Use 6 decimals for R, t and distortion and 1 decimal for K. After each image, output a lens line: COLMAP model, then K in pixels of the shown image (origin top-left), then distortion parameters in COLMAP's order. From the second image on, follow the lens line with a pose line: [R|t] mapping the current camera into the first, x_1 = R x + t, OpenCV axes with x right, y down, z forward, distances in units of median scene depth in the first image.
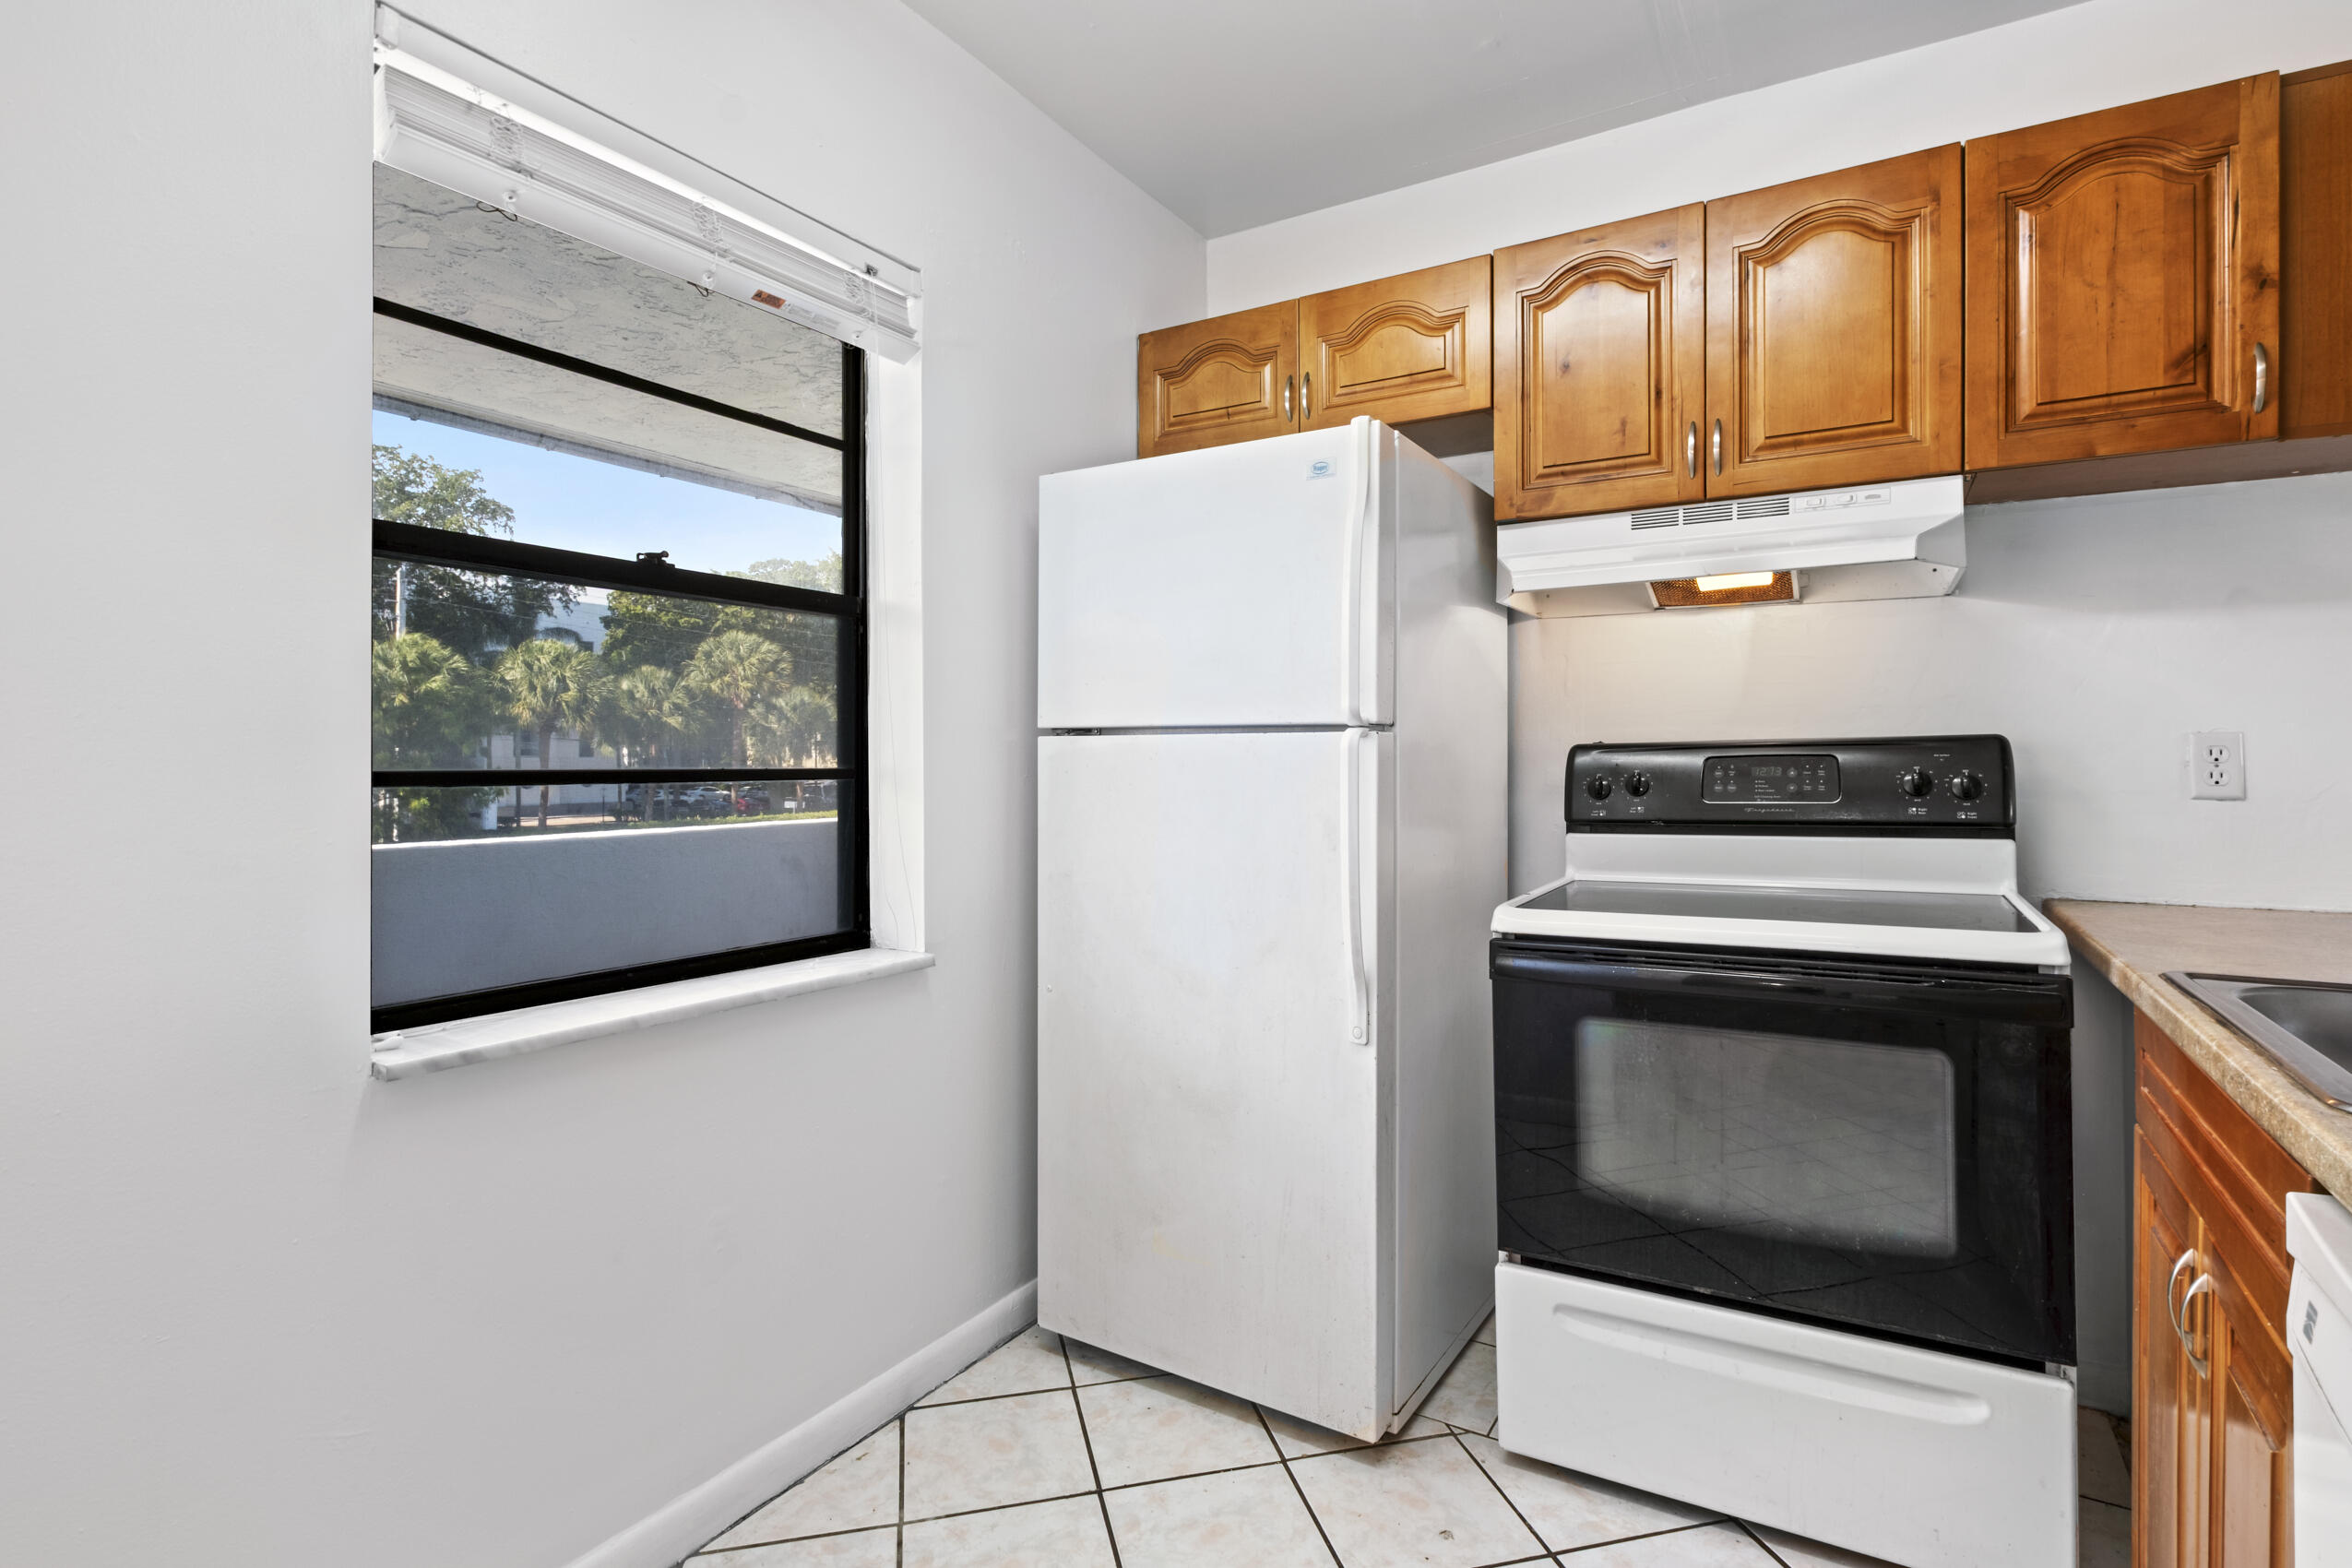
lens RADIAL K [[1126.1, 0, 1190.6], [0, 1126.1, 760.6], [0, 0, 1]] dist [0.000924, -0.001328]
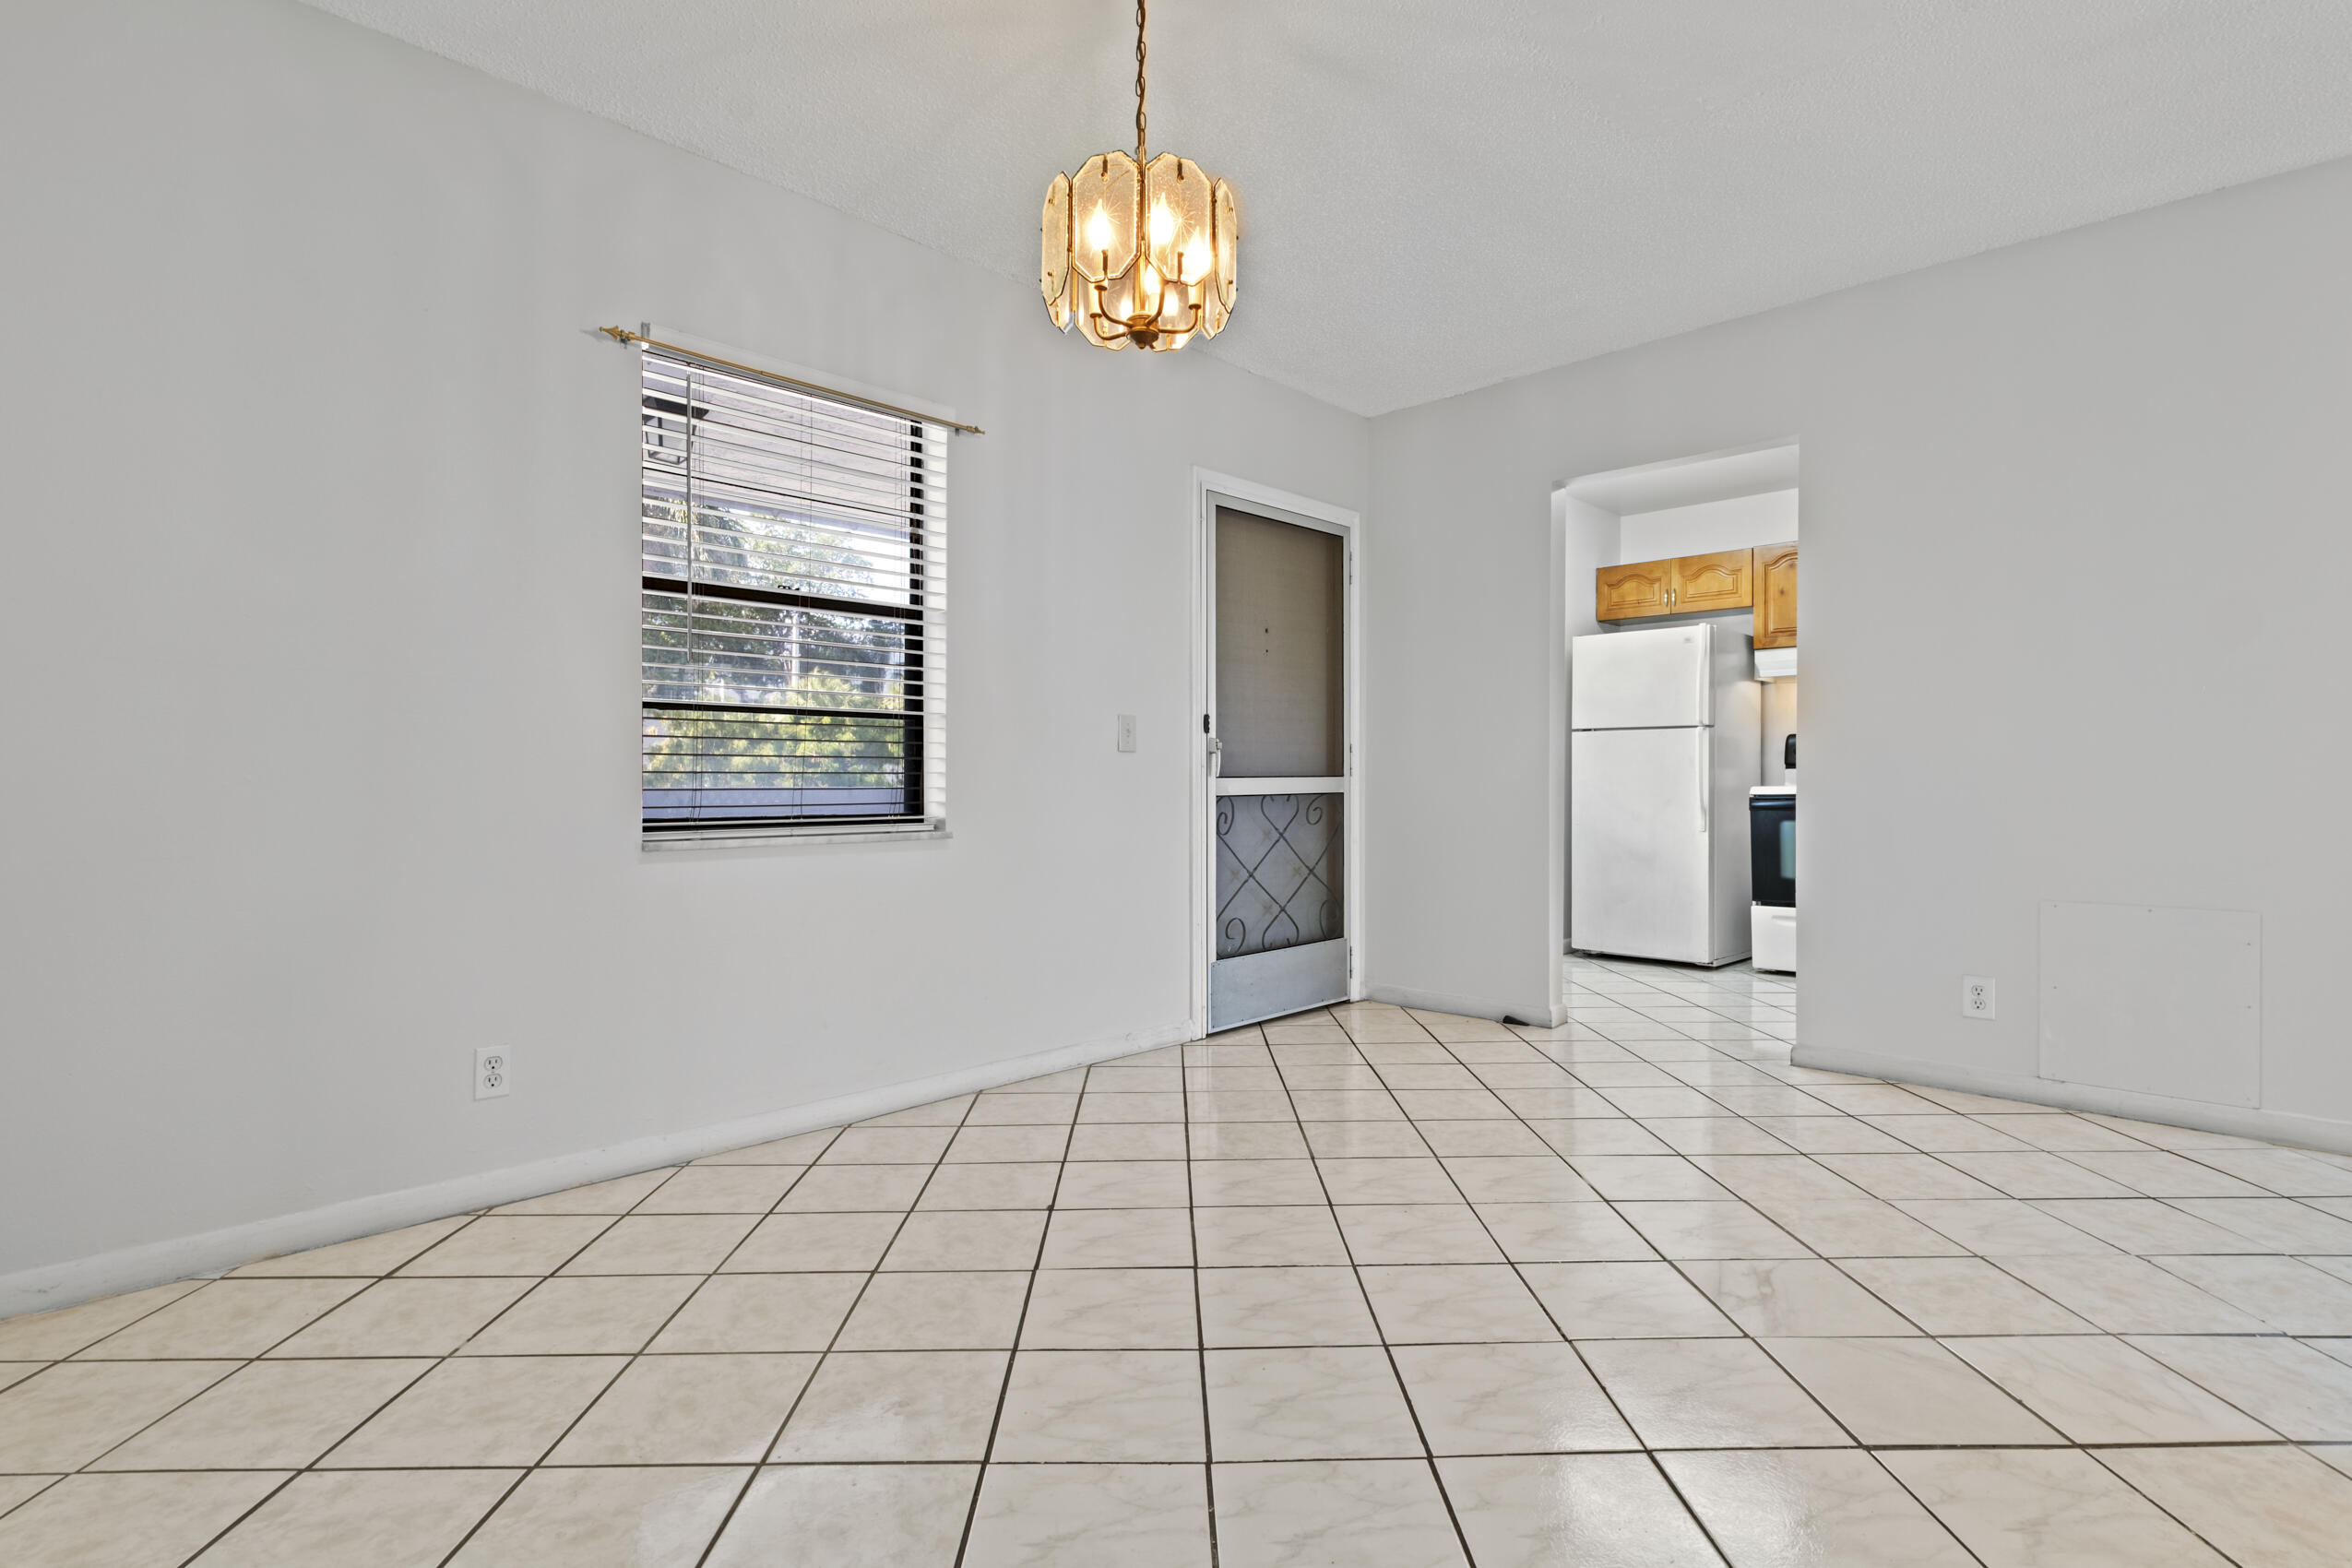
lens RADIAL K [[1137.1, 0, 1182.3], [0, 1137.1, 781.5], [0, 0, 1]] dist [-0.000121, -0.000114]
pose [[0.972711, -0.000540, -0.232021, -0.470090], [0.000349, 1.000000, -0.000861, 0.113180], [0.232021, 0.000756, 0.972710, -2.156753]]
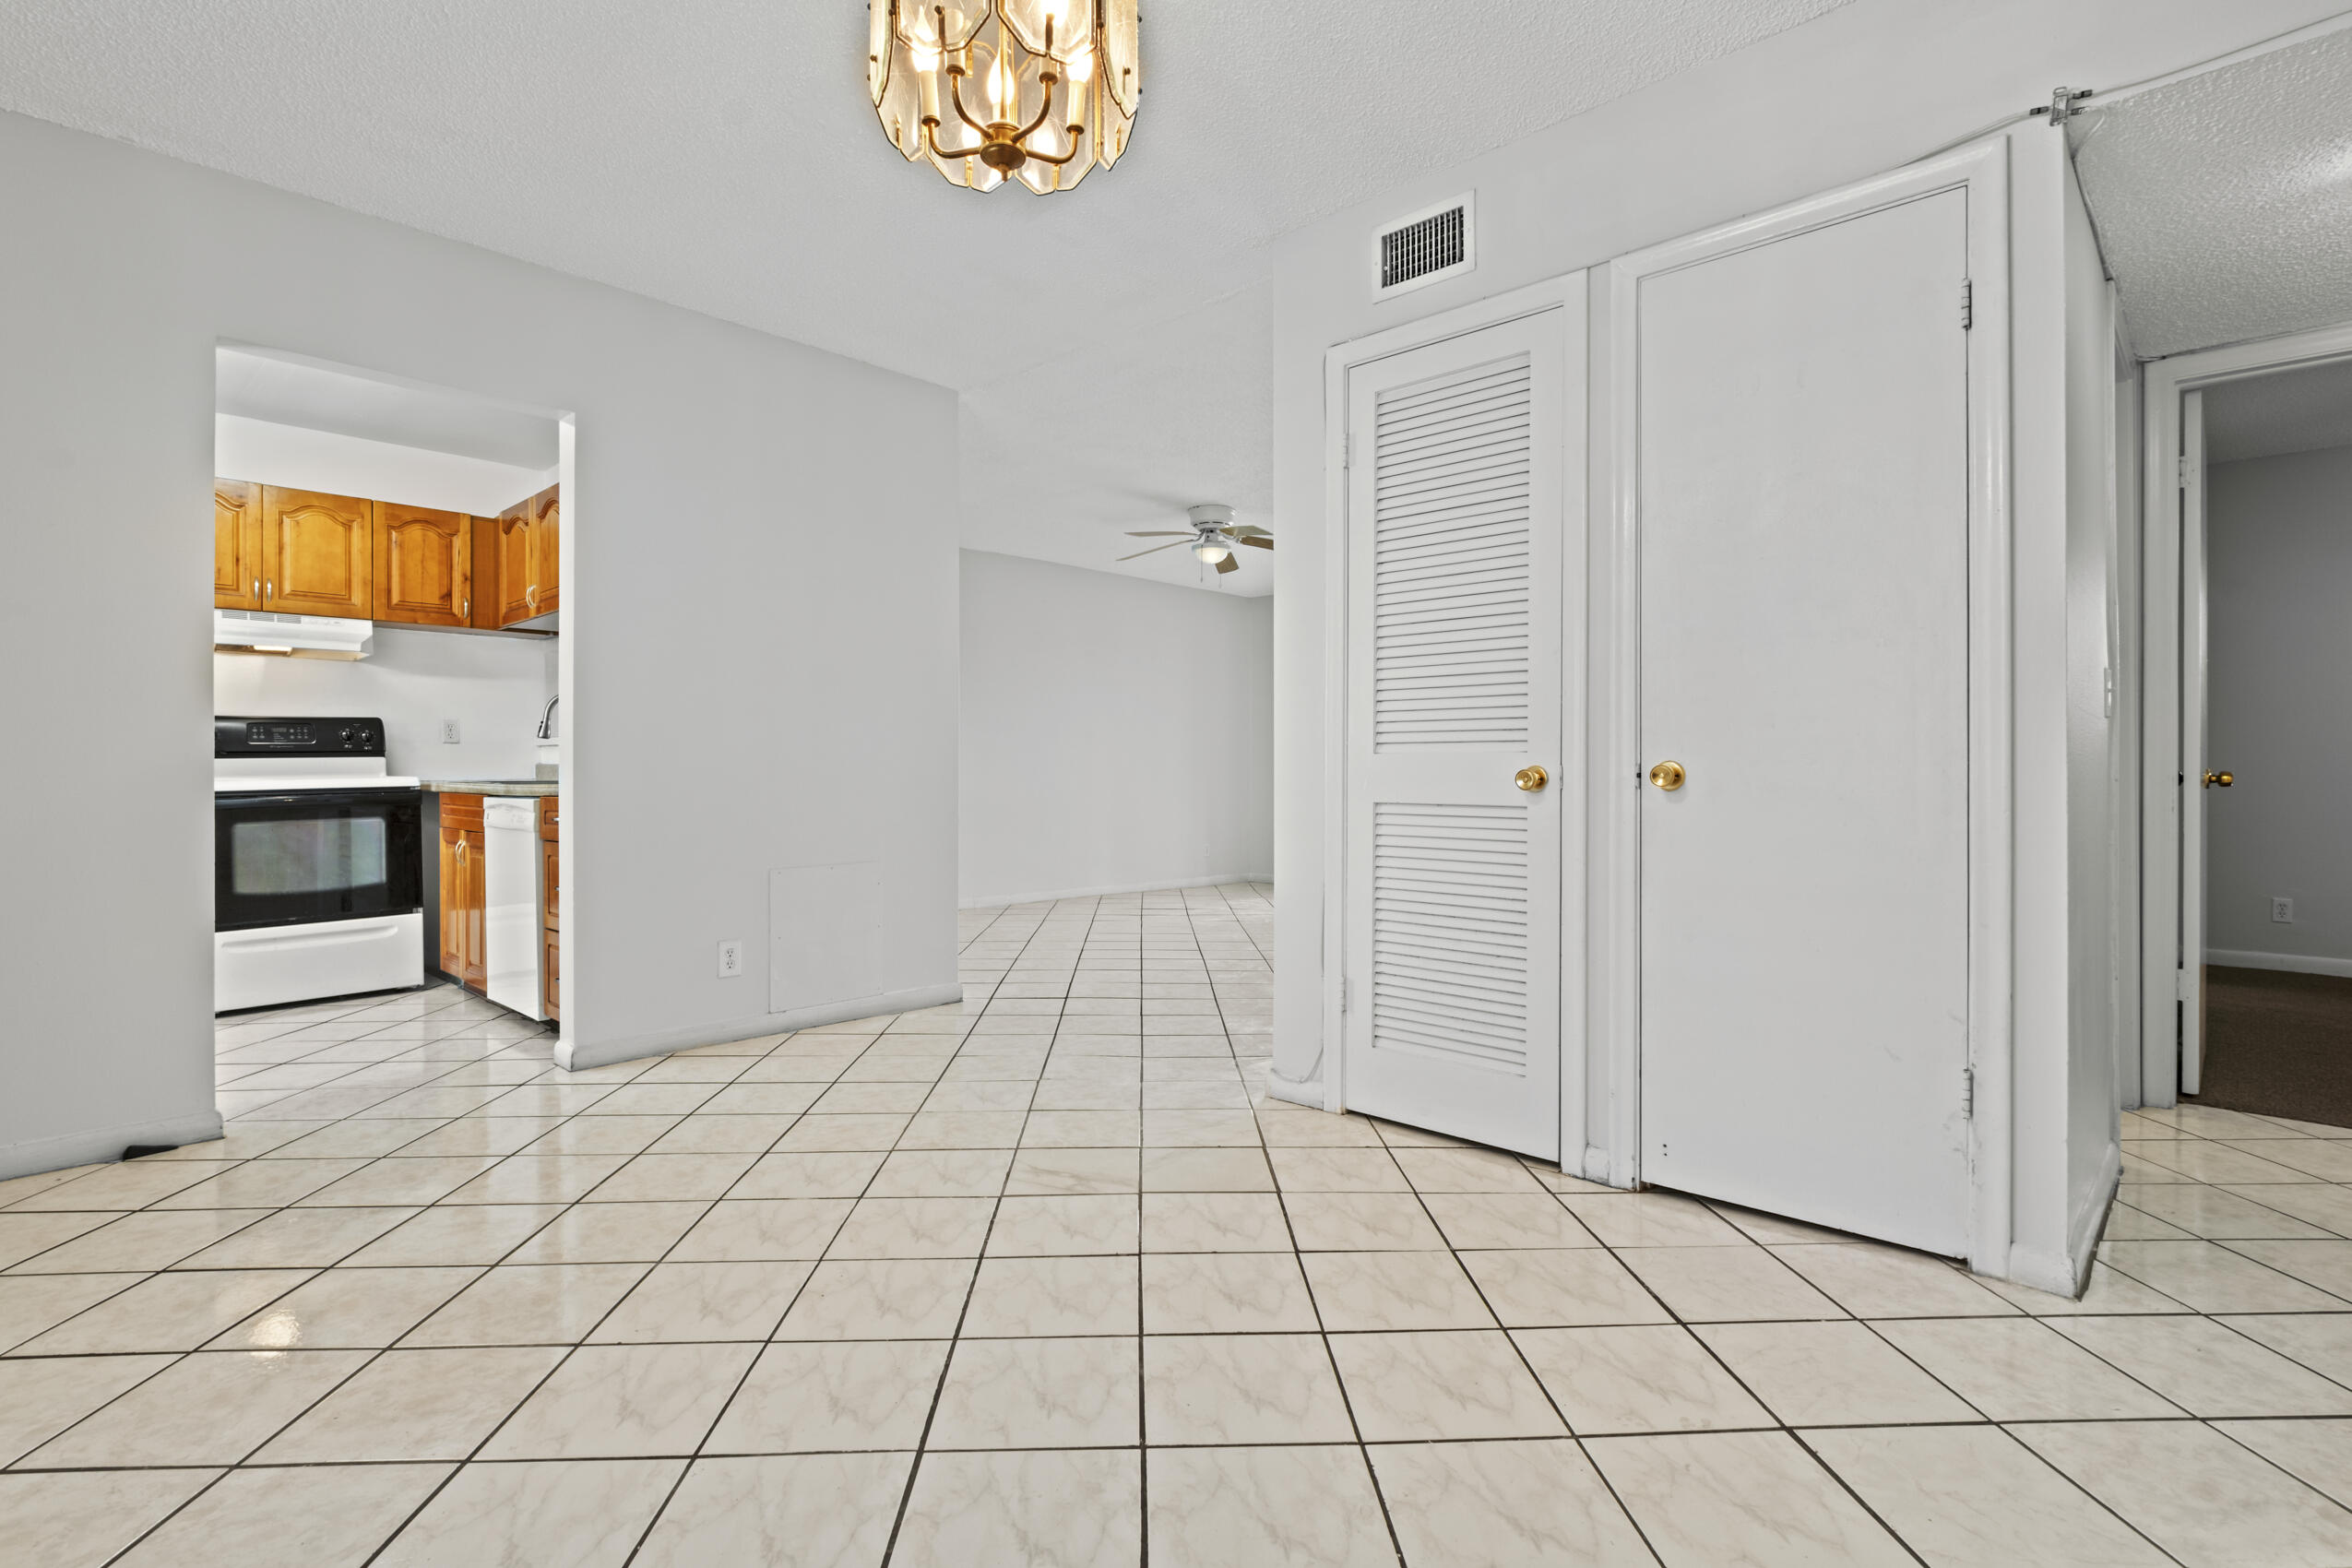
lens RADIAL K [[1123.9, 0, 1176.7], [0, 1123.9, 772.2], [0, 0, 1]] dist [0.002085, -0.000534]
pose [[0.210659, -0.001680, 0.977558, -1.479342], [0.002925, 0.999995, 0.001088, 0.108989], [-0.977555, 0.002630, 0.210663, -1.393178]]
